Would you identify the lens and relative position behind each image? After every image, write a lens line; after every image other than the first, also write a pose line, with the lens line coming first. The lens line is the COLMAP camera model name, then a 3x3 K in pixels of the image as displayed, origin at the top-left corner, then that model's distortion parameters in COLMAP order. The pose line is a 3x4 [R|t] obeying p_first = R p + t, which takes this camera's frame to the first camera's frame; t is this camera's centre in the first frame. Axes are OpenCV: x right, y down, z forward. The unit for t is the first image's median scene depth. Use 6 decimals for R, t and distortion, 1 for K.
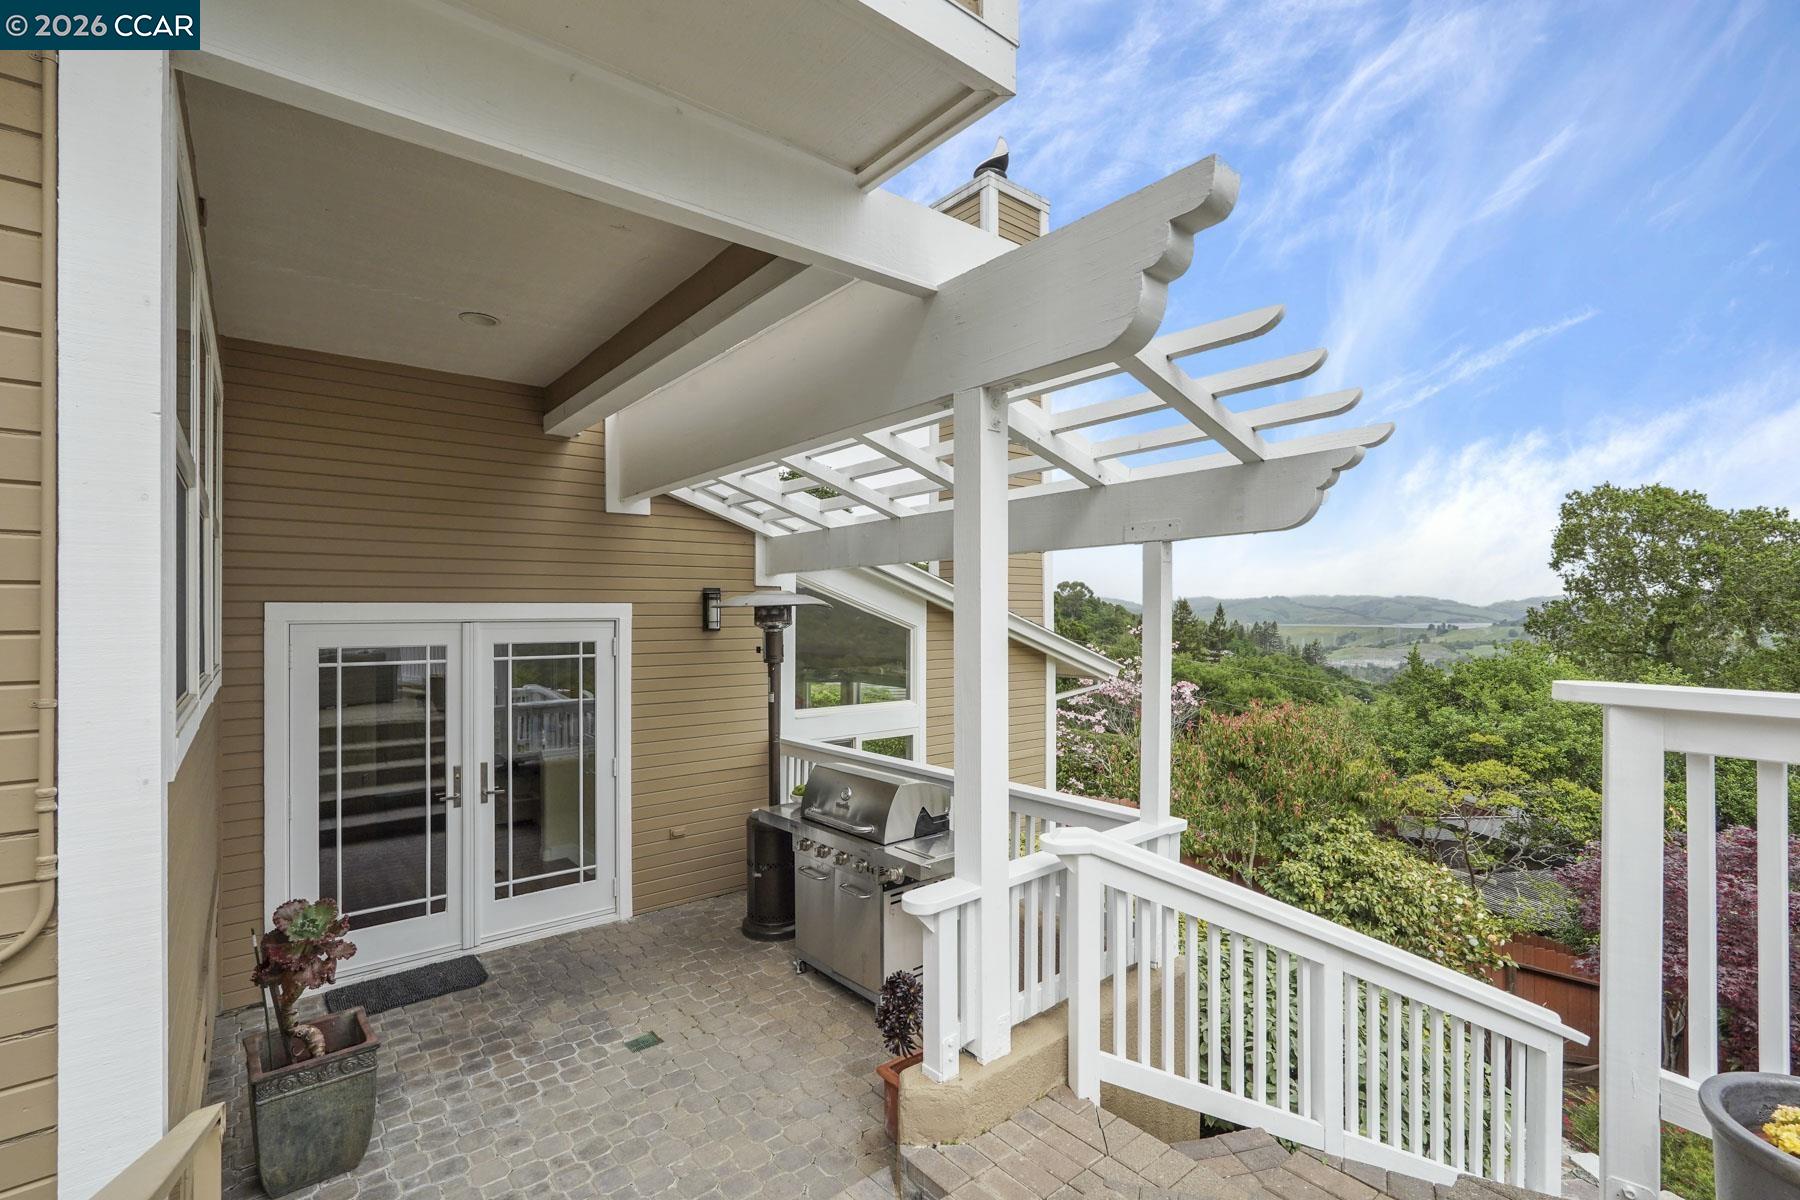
lens RADIAL K [[803.9, 0, 904.5], [0, 803.9, 614.7], [0, 0, 1]] dist [-0.009701, 0.001256]
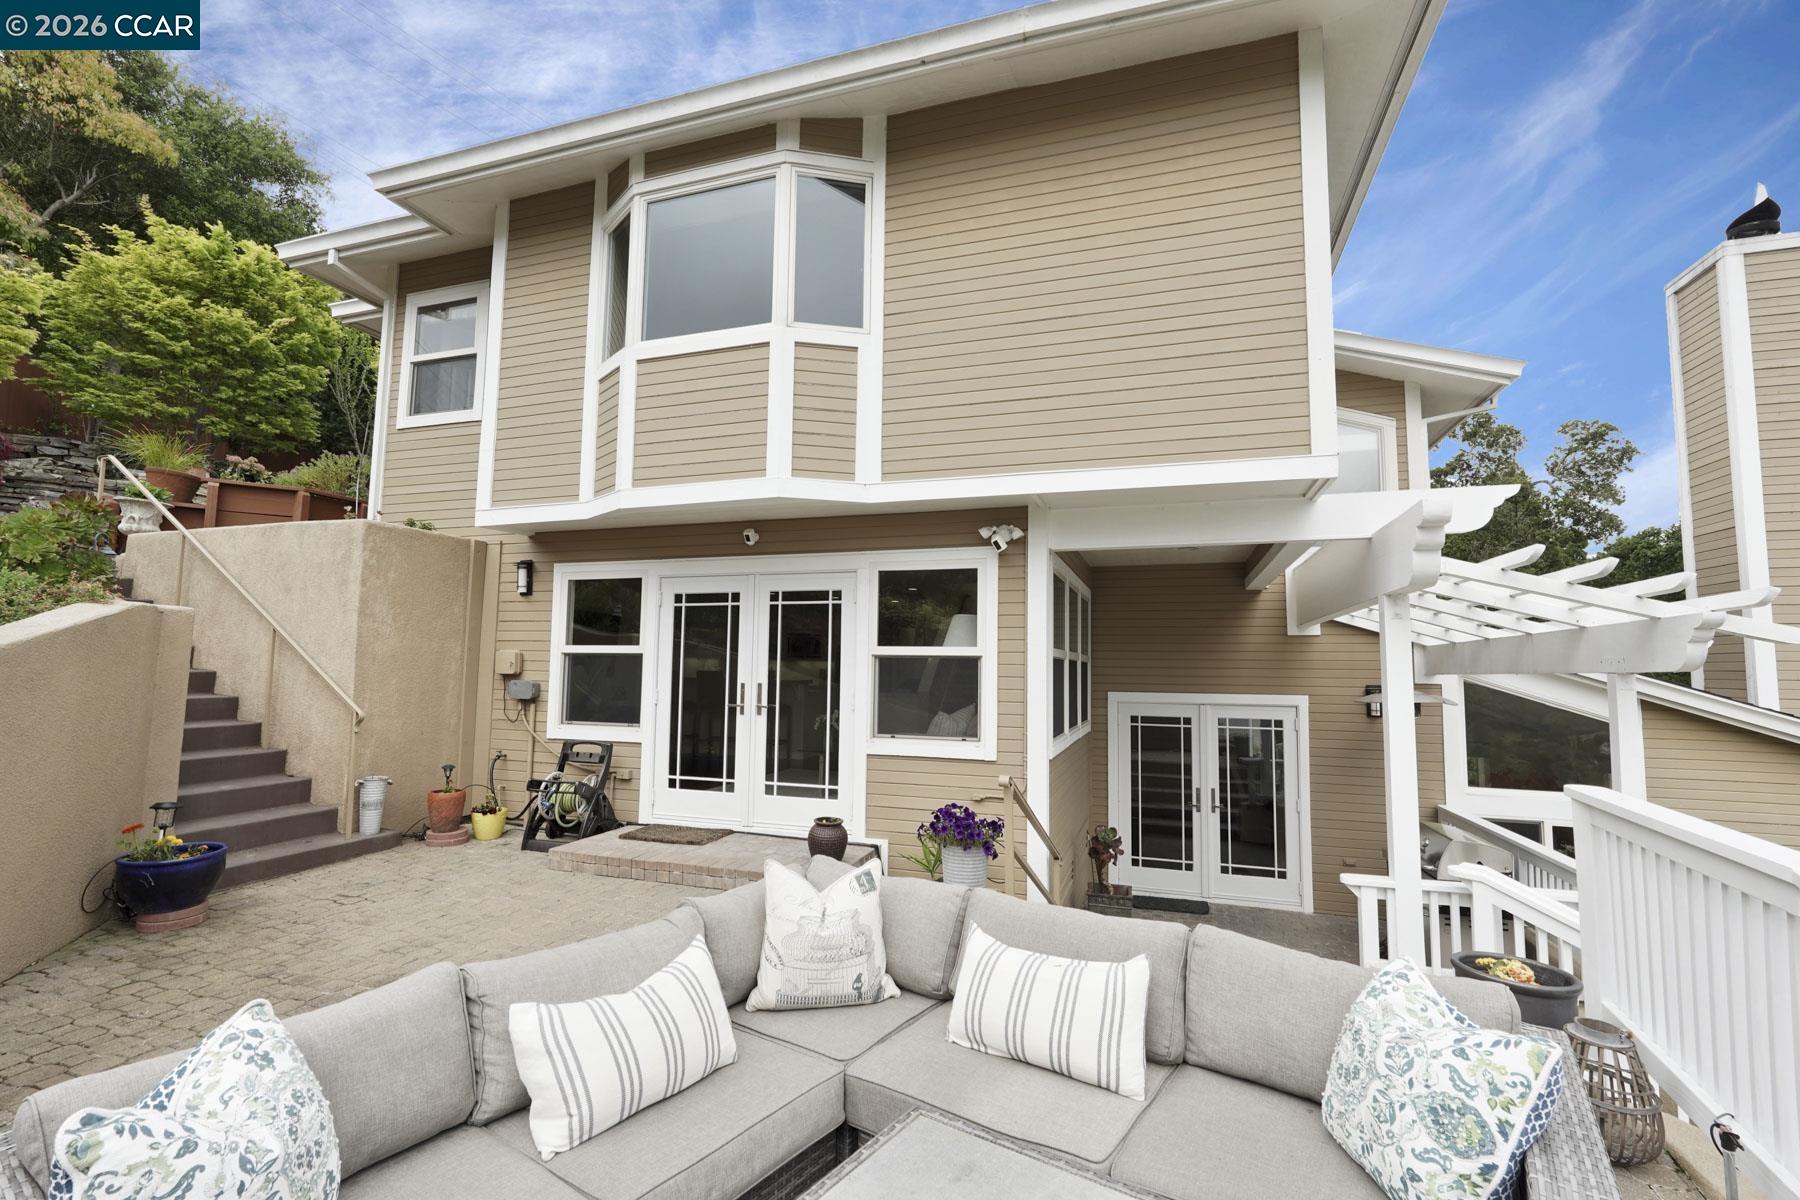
lens RADIAL K [[803.9, 0, 902.9], [0, 803.9, 595.0], [0, 0, 1]] dist [-0.009701, 0.001256]
pose [[0.537517, -0.058003, -0.841256, 0.826495], [-0.016218, 0.996736, -0.079086, -0.112423], [0.843097, 0.056154, 0.534822, -0.698453]]
